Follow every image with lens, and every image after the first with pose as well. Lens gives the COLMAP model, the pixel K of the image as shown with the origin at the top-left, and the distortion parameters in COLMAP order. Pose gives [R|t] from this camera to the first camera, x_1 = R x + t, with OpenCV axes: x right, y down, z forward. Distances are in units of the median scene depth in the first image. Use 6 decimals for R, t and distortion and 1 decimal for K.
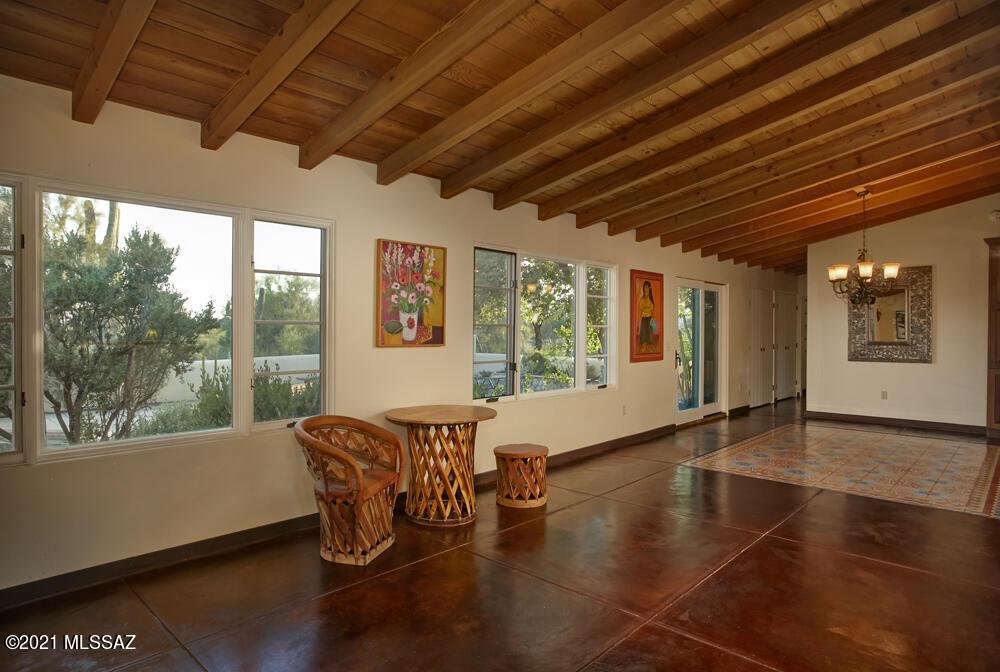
lens RADIAL K [[580.4, 0, 497.2], [0, 580.4, 335.3], [0, 0, 1]] dist [-0.049285, 0.020693]
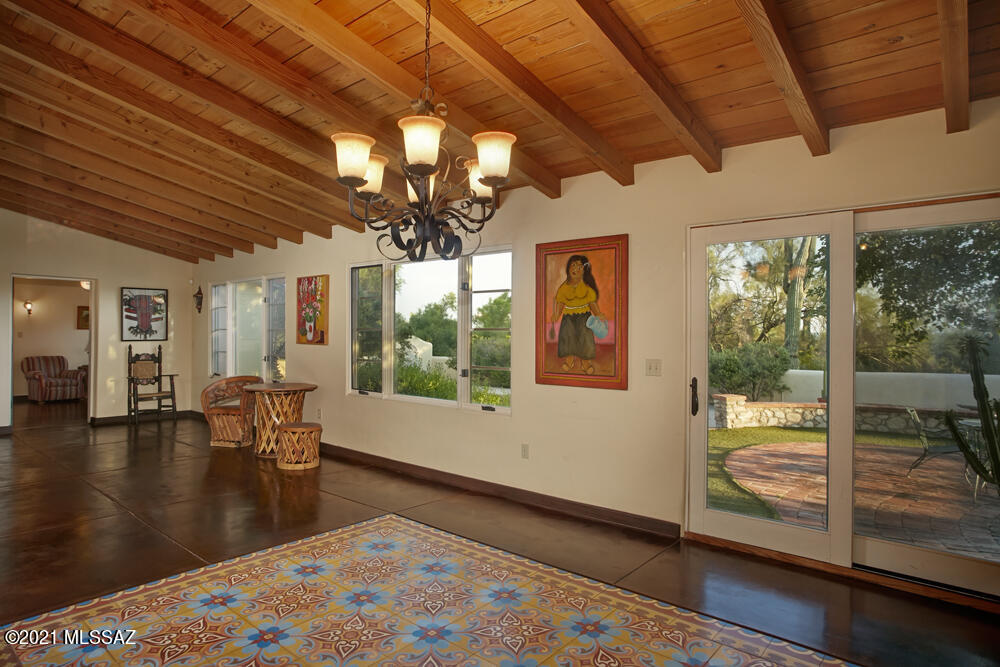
lens RADIAL K [[580.4, 0, 500.0], [0, 580.4, 334.0], [0, 0, 1]] dist [-0.049285, 0.020693]
pose [[0.042901, -0.001362, -0.999078, 0.880969], [-0.016825, 0.999856, -0.002085, -0.008220], [0.998938, 0.016899, 0.042872, 0.911172]]
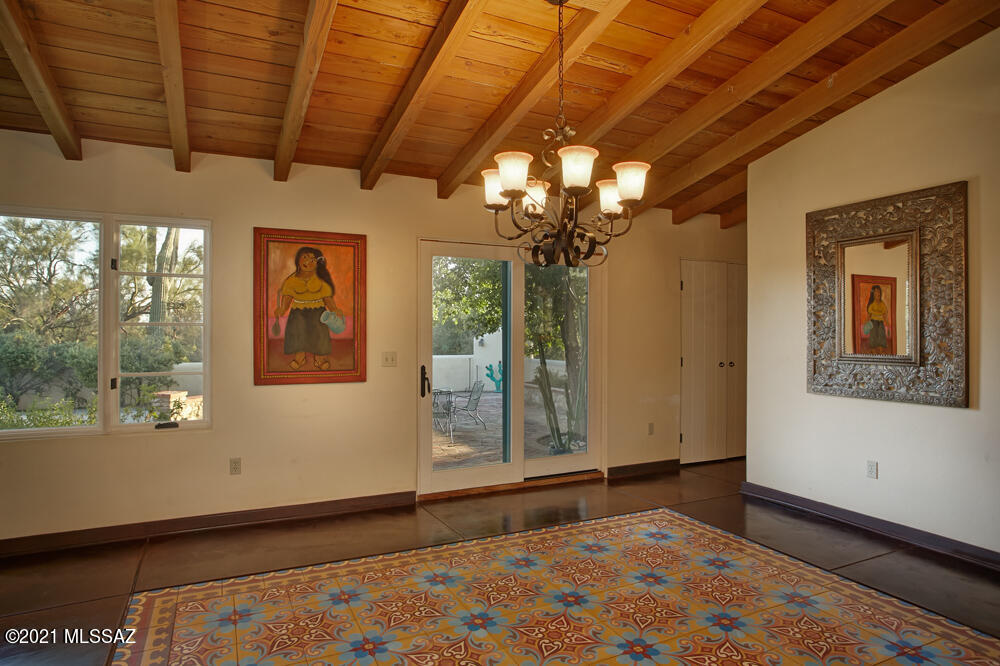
lens RADIAL K [[580.4, 0, 496.1], [0, 580.4, 333.3], [0, 0, 1]] dist [-0.049285, 0.020693]
pose [[0.934066, 0.002568, -0.357092, 0.656255], [-0.003862, 0.999988, -0.002908, -0.005817], [0.357081, 0.004095, 0.934065, 0.533809]]
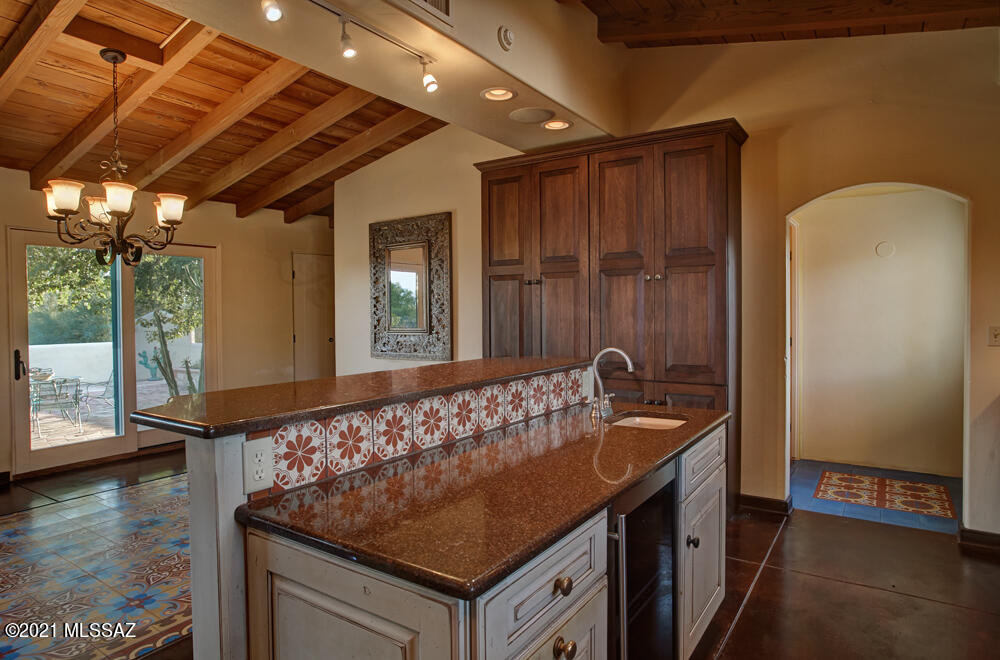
lens RADIAL K [[580.4, 0, 503.8], [0, 580.4, 319.7], [0, 0, 1]] dist [-0.049285, 0.020693]
pose [[0.987153, -0.015532, 0.159021, 0.805738], [0.014277, 0.999857, 0.009030, -0.004509], [-0.159138, -0.006643, 0.987234, 0.368543]]
